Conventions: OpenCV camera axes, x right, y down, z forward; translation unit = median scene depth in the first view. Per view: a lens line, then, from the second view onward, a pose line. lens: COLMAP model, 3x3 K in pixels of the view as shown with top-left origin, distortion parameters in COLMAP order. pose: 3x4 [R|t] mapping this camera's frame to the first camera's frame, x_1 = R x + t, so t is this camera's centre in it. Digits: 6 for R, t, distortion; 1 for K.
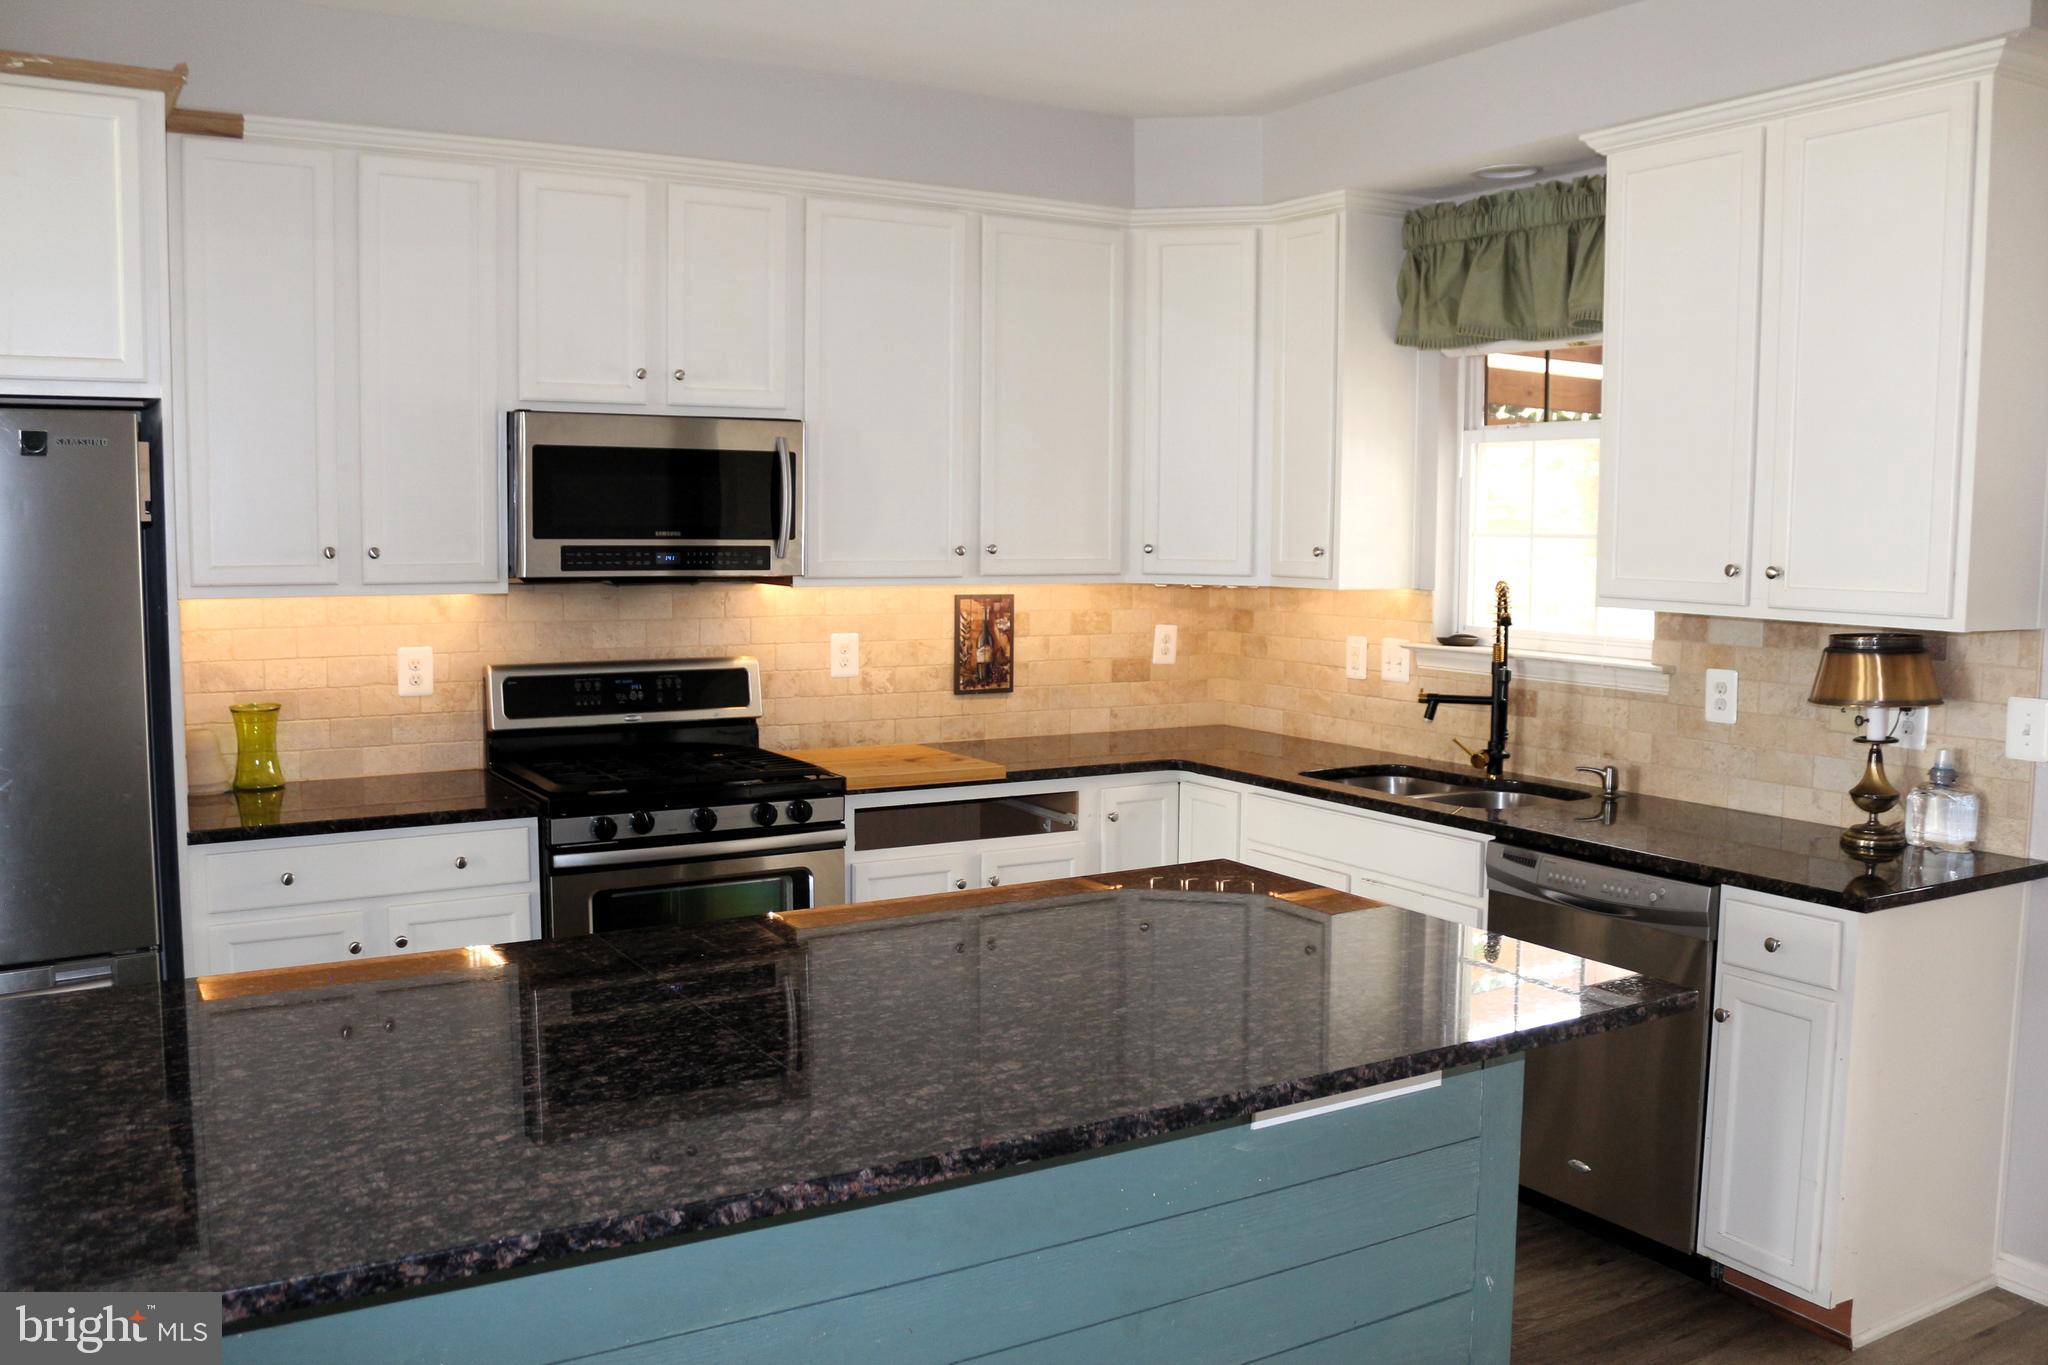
lens RADIAL K [[1697.2, 0, 1024.0], [0, 1697.2, 682.5], [0, 0, 1]] dist [-0.115283, 0.009572]
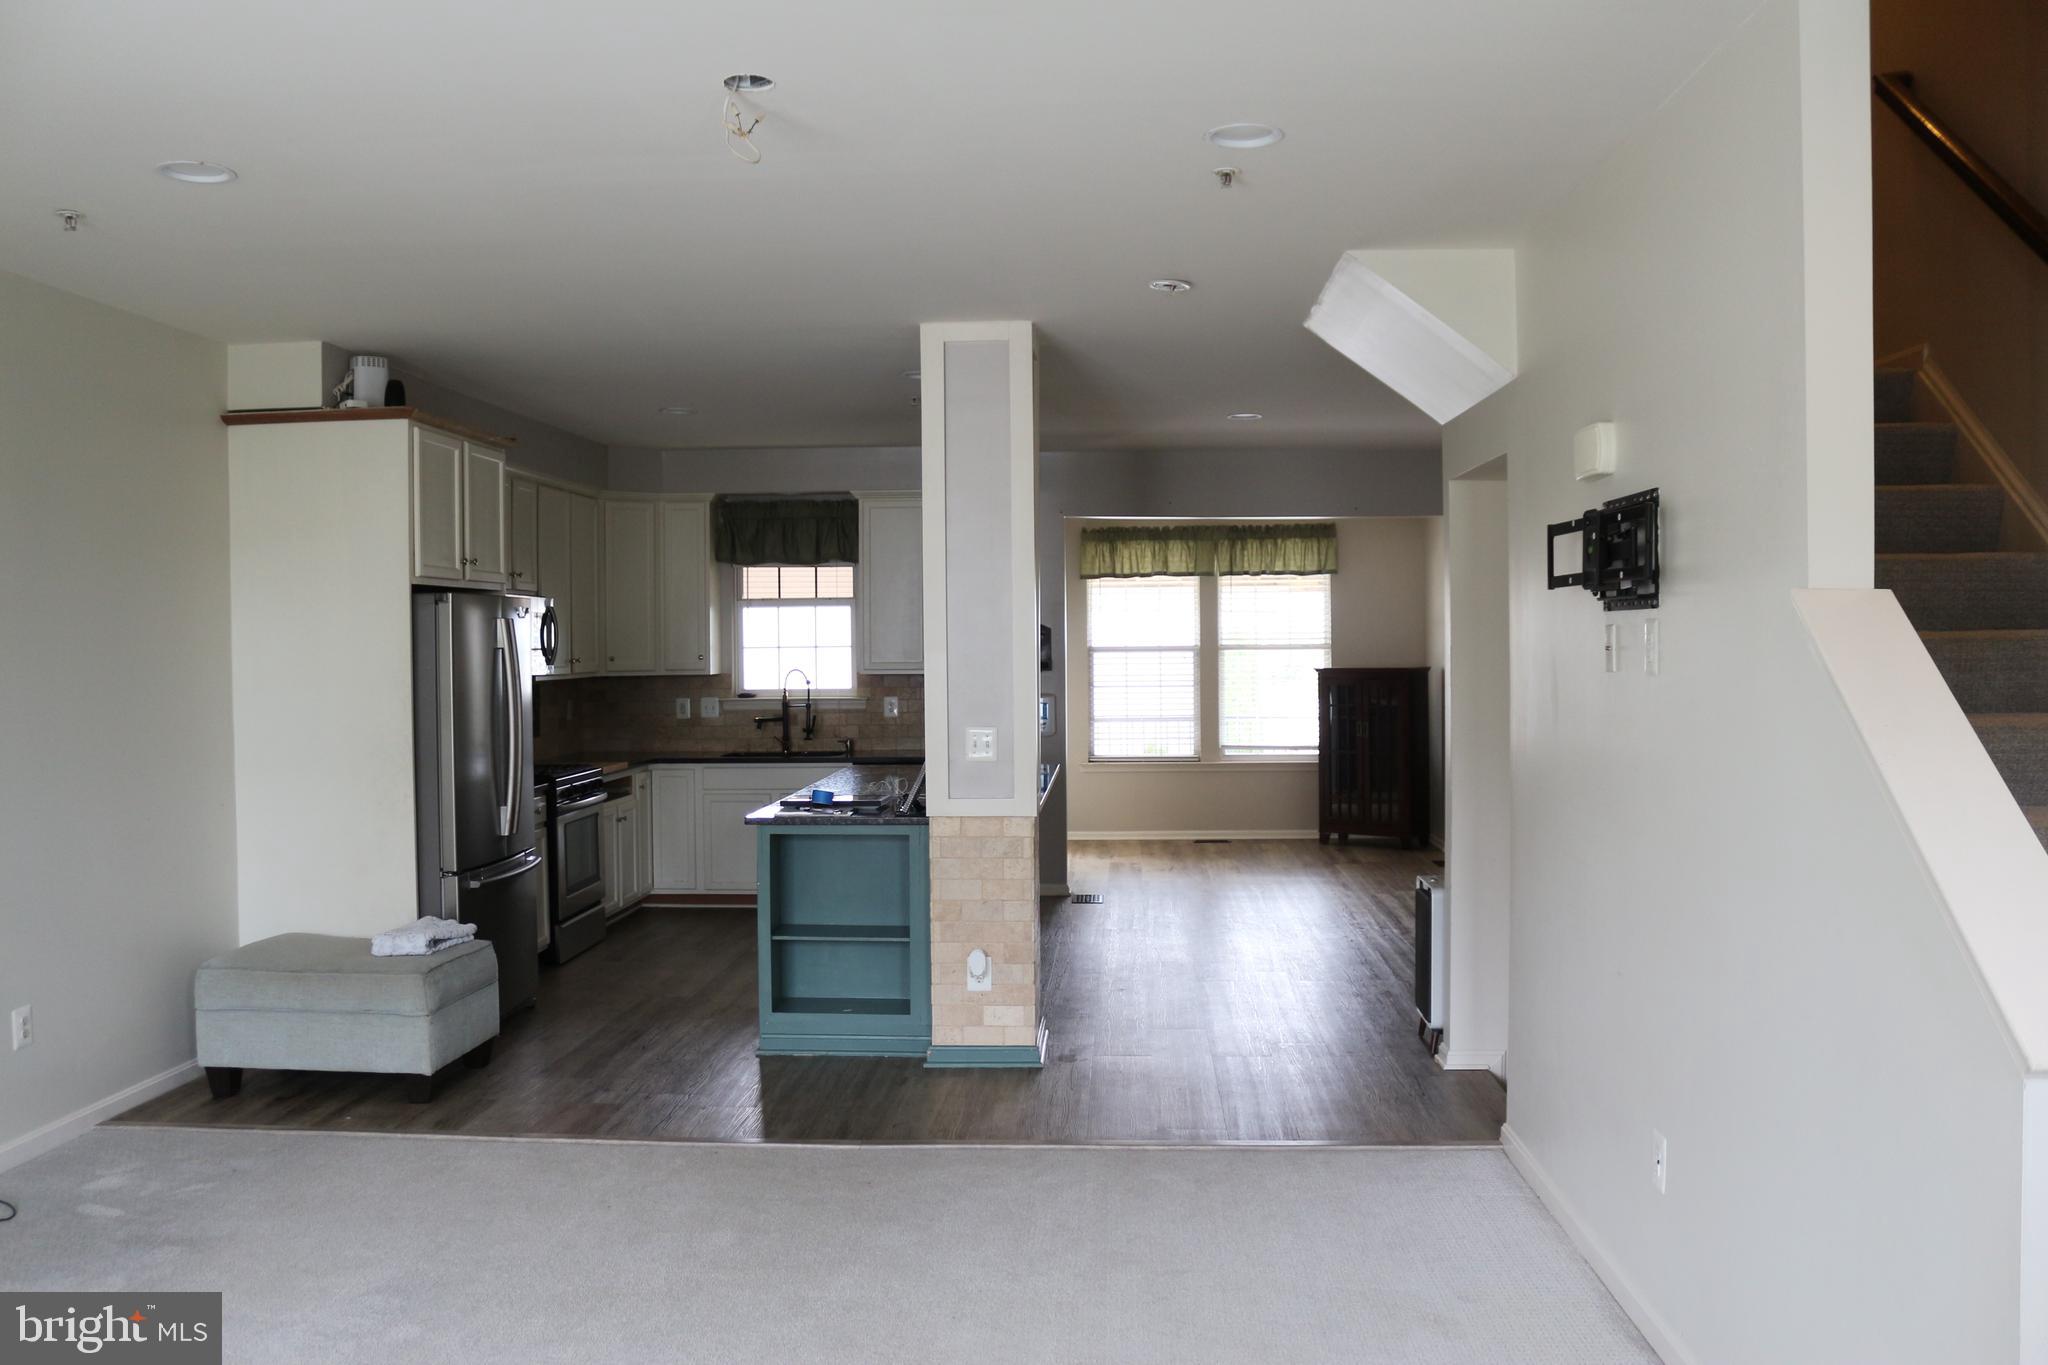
lens RADIAL K [[1697.2, 0, 1024.0], [0, 1697.2, 682.5], [0, 0, 1]] dist [-0.115283, 0.009572]
pose [[0.561622, -0.032916, 0.826739, -1.451593], [0.087970, 0.995920, -0.020108, 0.036770], [-0.822704, 0.084021, 0.562226, -0.578577]]
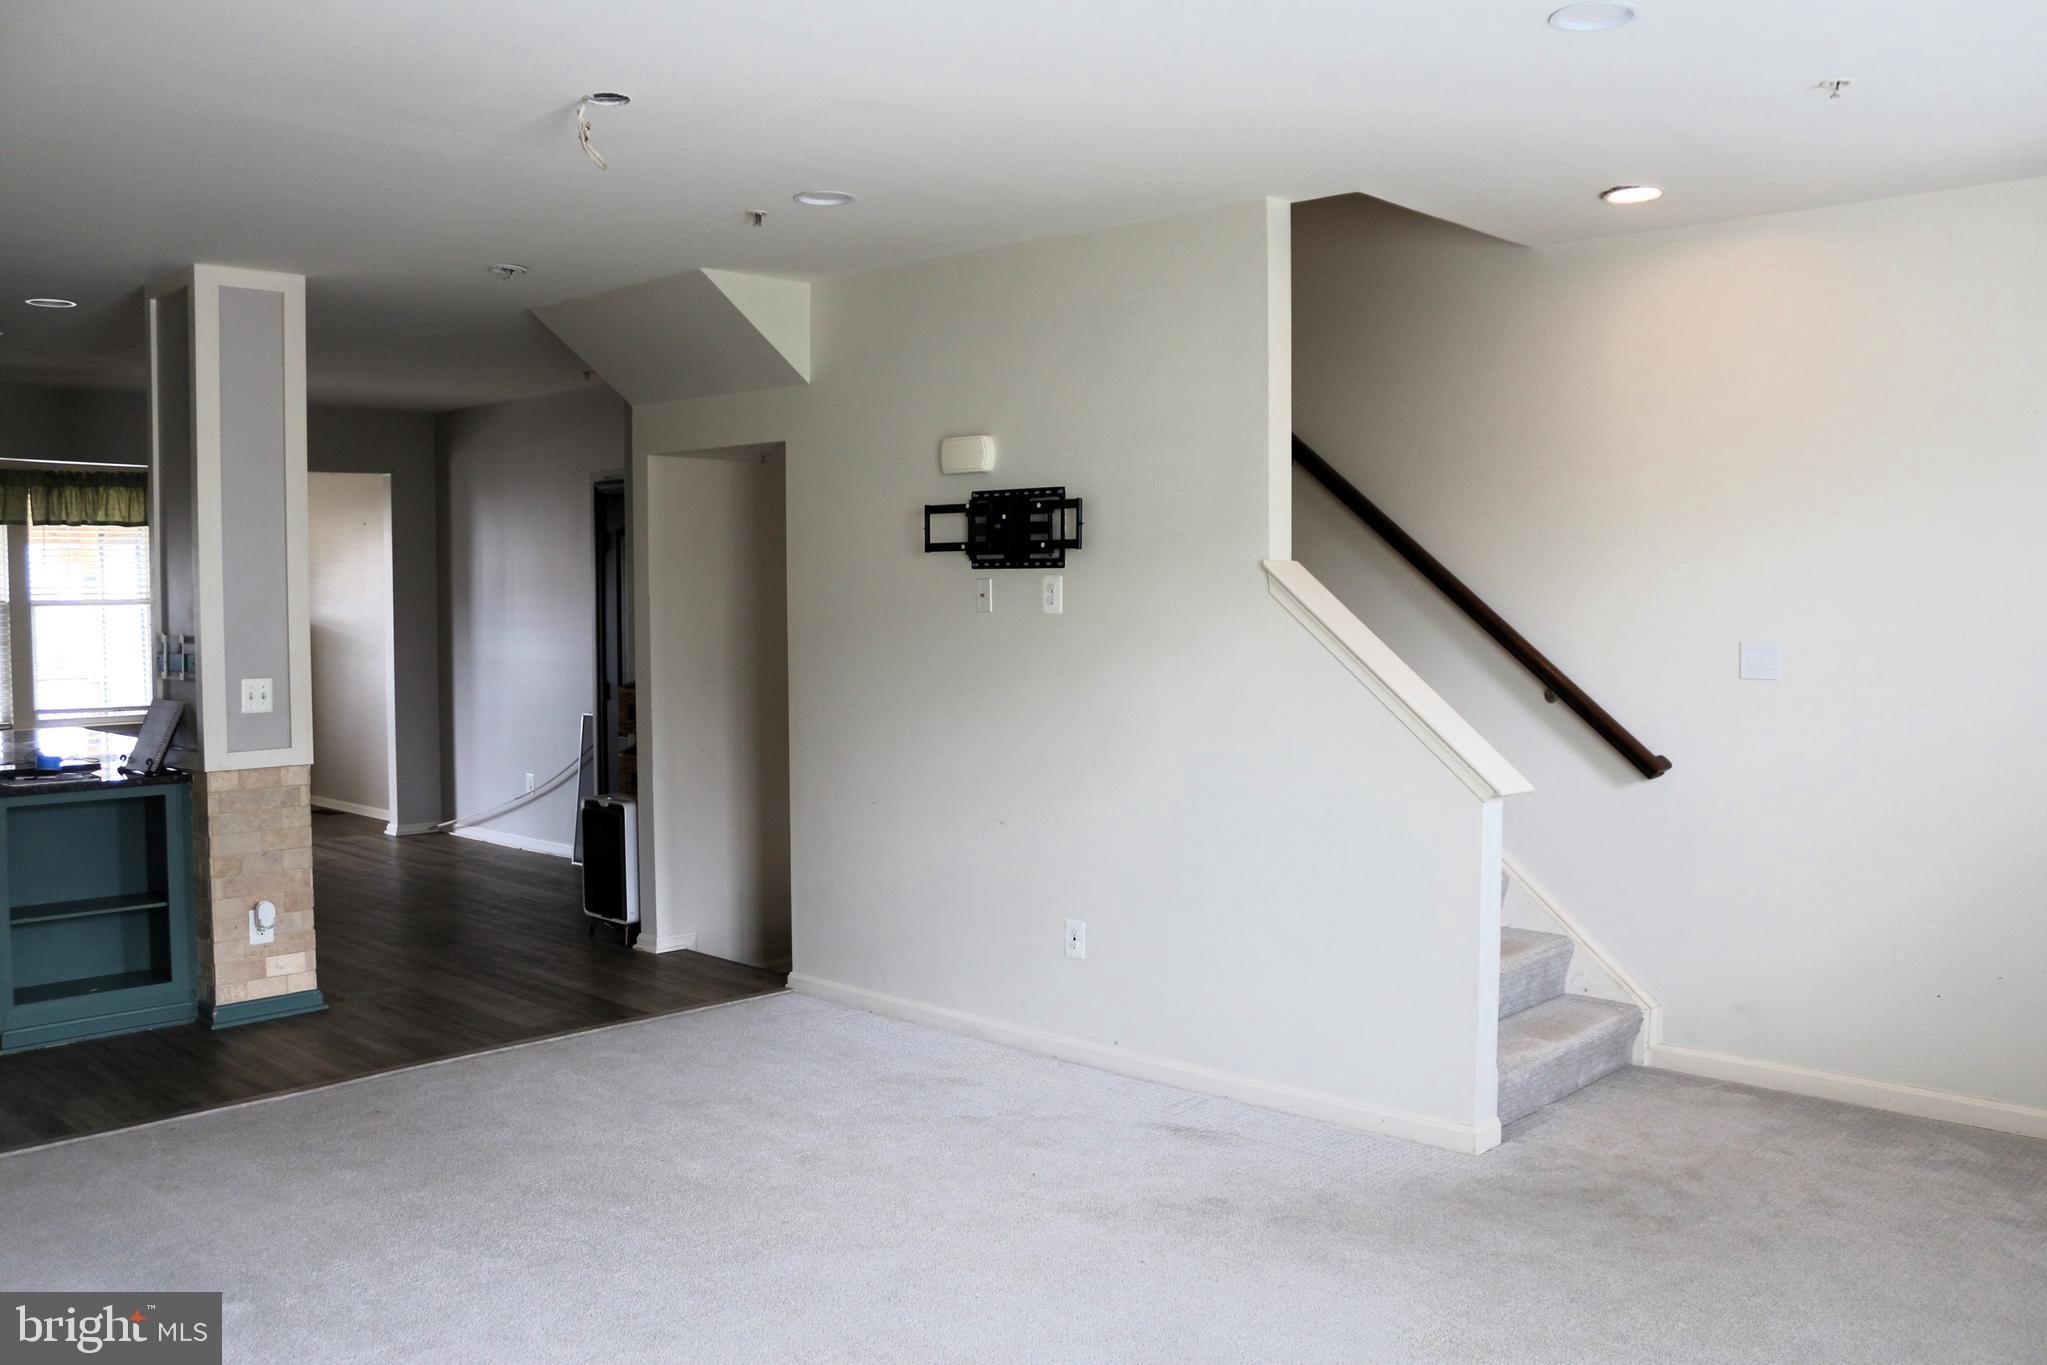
lens RADIAL K [[1735.6, 0, 1023.5], [0, 1735.6, 682.5], [0, 0, 1]] dist [-0.110669, 0.001372]
pose [[-0.266652, -0.059947, 0.961927, -1.816517], [0.089440, 0.992218, 0.086629, -0.017892], [-0.959634, 0.109135, -0.259215, -0.012512]]
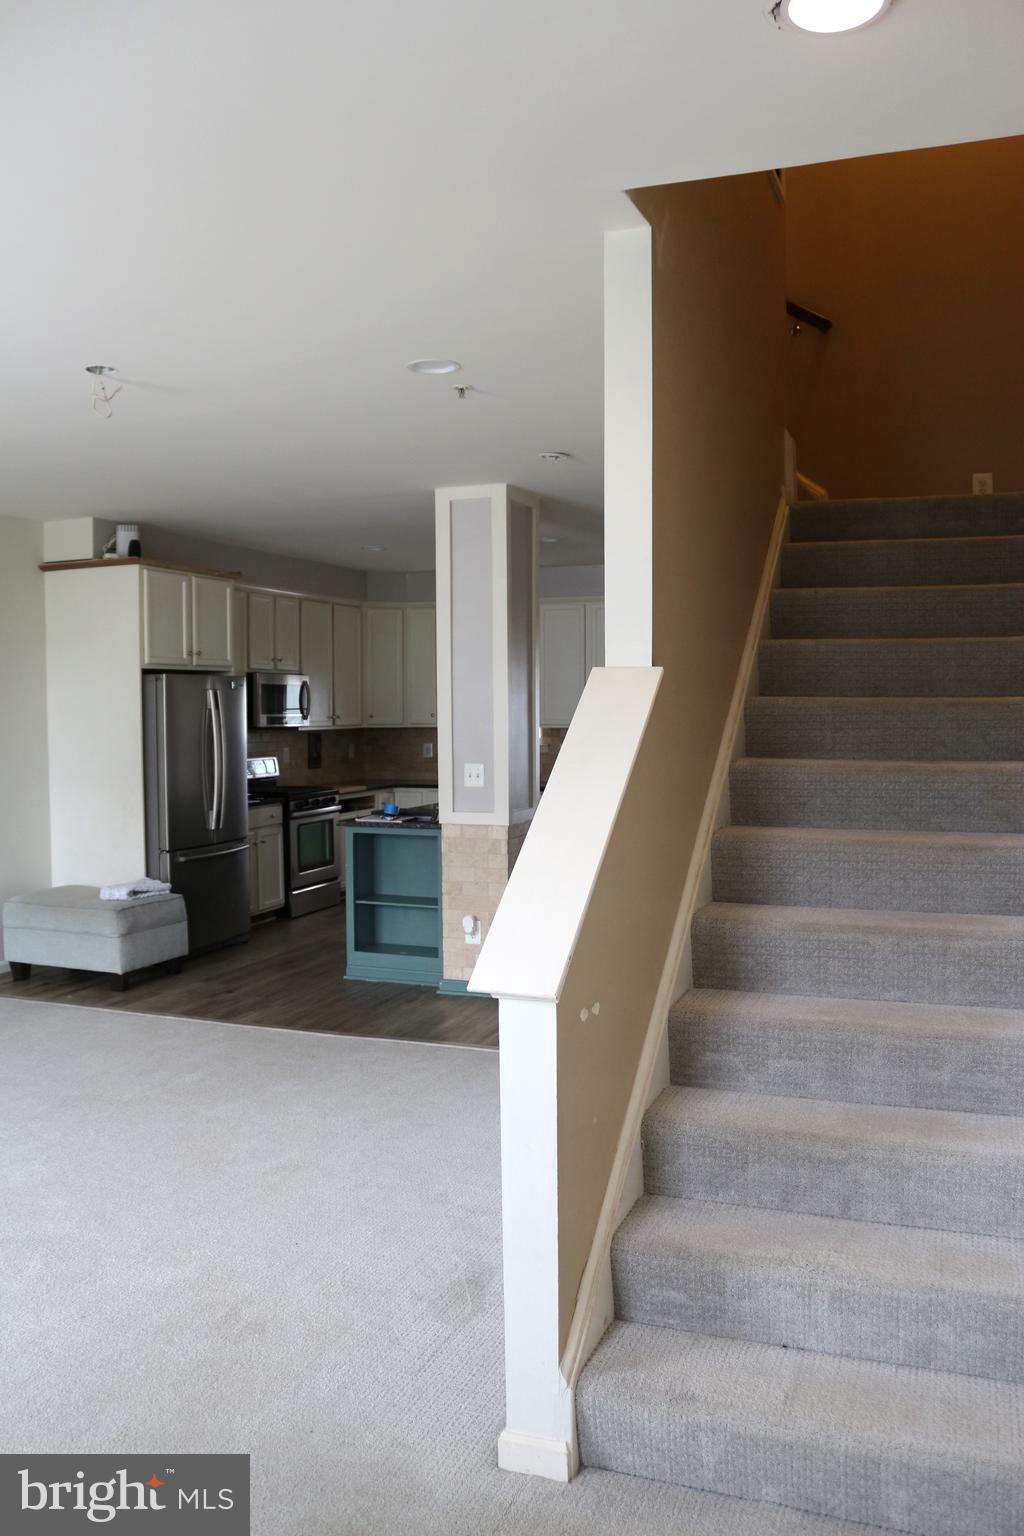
lens RADIAL K [[1265.6, 0, 512.0], [0, 1265.6, 768.0], [0, 0, 1]] dist [-0.137585, 0.009502]
pose [[0.785035, -0.043291, 0.617937, -1.225860], [0.069268, 0.997434, -0.018121, 0.077537], [-0.615567, 0.057028, 0.786019, -0.978219]]
